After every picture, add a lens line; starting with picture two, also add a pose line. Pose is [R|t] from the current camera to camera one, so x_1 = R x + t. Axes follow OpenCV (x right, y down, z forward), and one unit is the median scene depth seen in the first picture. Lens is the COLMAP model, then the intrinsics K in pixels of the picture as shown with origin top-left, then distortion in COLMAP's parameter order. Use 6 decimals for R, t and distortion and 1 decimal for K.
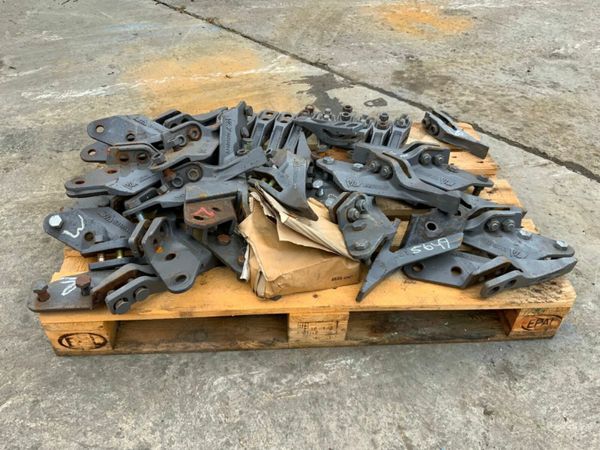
lens RADIAL K [[500.6, 0, 300.0], [0, 500.6, 225.0], [0, 0, 1]] dist [0.074053, -0.175322]
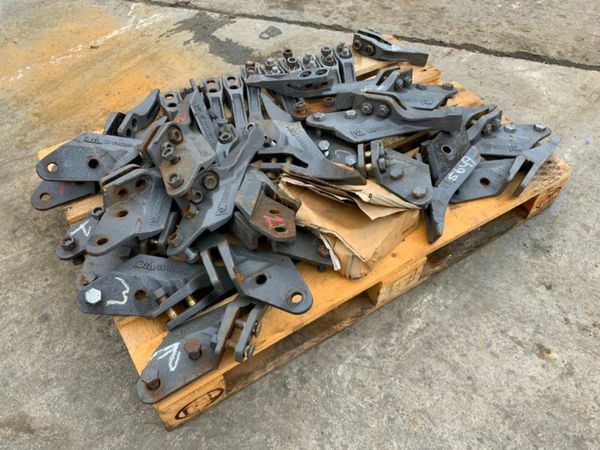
lens RADIAL K [[500.6, 0, 300.0], [0, 500.6, 225.0], [0, 0, 1]] dist [0.074053, -0.175322]
pose [[0.873104, -0.378349, 0.307477, -0.402317], [0.318576, 0.920160, 0.227630, -0.195485], [-0.369052, -0.100790, 0.923928, 0.128393]]
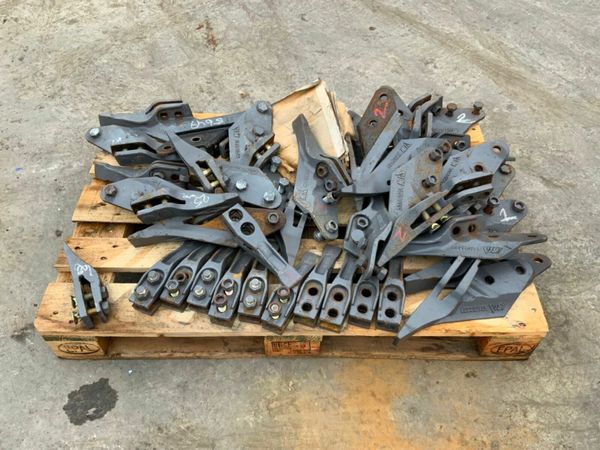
lens RADIAL K [[493.5, 0, 300.0], [0, 493.5, 225.0], [0, 0, 1]] dist [0.126477, -0.309192]
pose [[-0.996450, -0.084006, 0.005498, -0.010739], [0.008406, -0.034300, 0.999376, -1.243099], [-0.083765, 0.995875, 0.034885, 1.182708]]
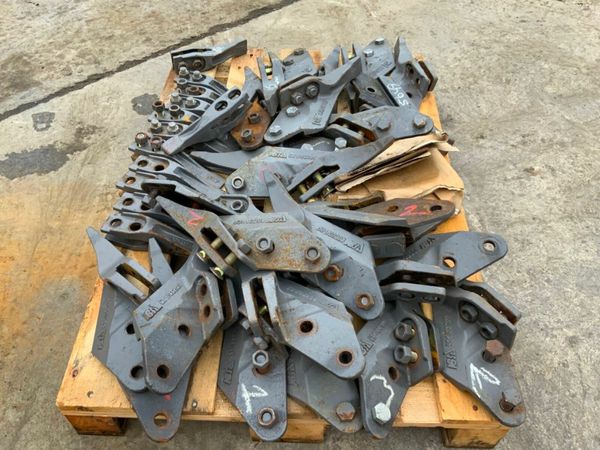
lens RADIAL K [[500.6, 0, 300.0], [0, 500.6, 225.0], [0, 0, 1]] dist [0.074053, -0.175322]
pose [[0.093479, -0.765700, 0.636369, -0.734148], [0.644392, 0.533766, 0.547588, -0.579235], [-0.758960, 0.358883, 0.543307, 0.634646]]
